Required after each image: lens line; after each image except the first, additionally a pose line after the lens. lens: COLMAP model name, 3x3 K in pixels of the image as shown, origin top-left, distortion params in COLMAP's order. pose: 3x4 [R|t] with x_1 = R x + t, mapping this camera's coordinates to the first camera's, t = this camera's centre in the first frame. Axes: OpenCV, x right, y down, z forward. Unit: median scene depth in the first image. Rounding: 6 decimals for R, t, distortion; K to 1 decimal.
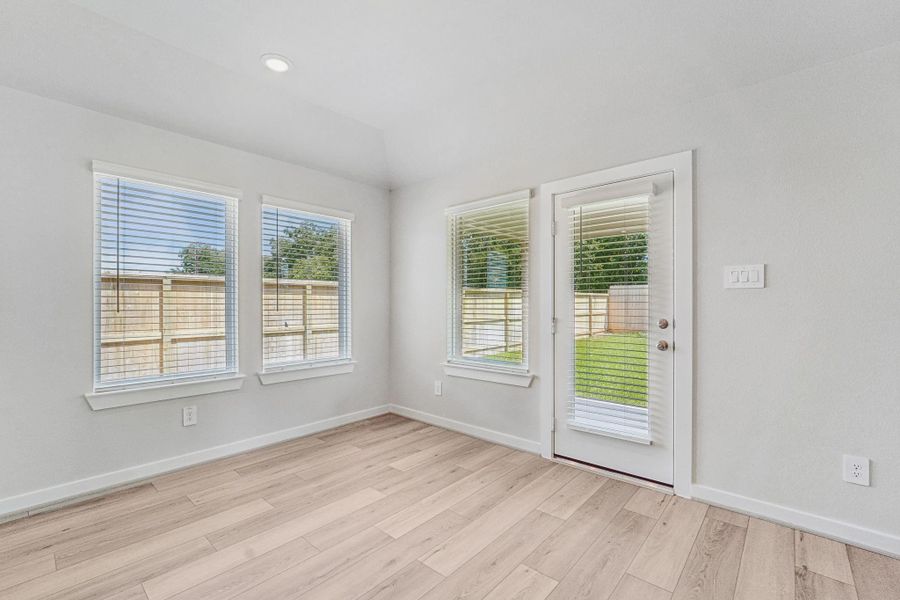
lens RADIAL K [[387.7, 0, 440.8], [0, 387.7, 305.7], [0, 0, 1]] dist [-0.004200, -0.000421]
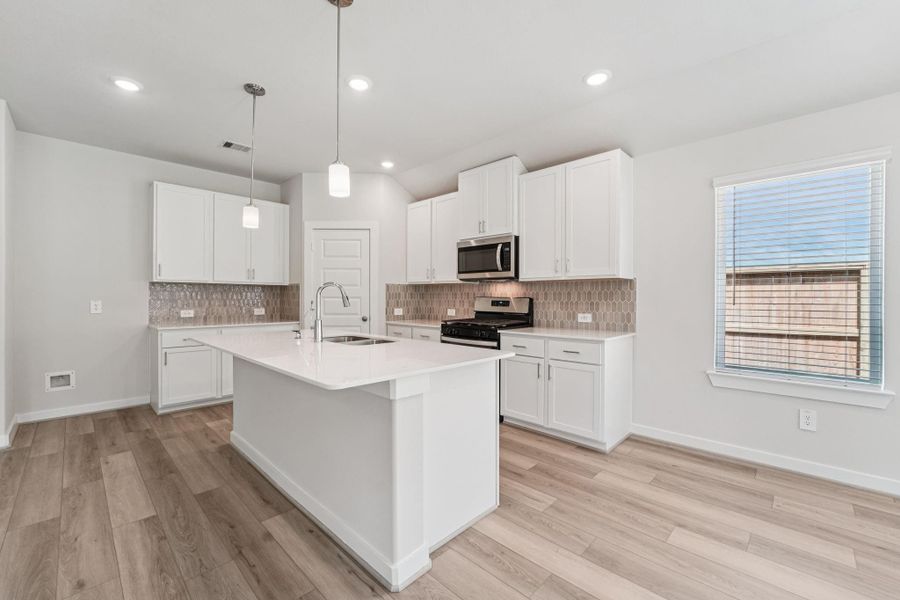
lens RADIAL K [[372.7, 0, 452.0], [0, 372.7, 299.6], [0, 0, 1]] dist [-0.012978, 0.000427]
pose [[-0.032327, 0.004473, -0.999467, 0.232705], [-0.002070, 0.999988, 0.004543, -0.002056], [0.999475, 0.002216, -0.032317, 0.180829]]
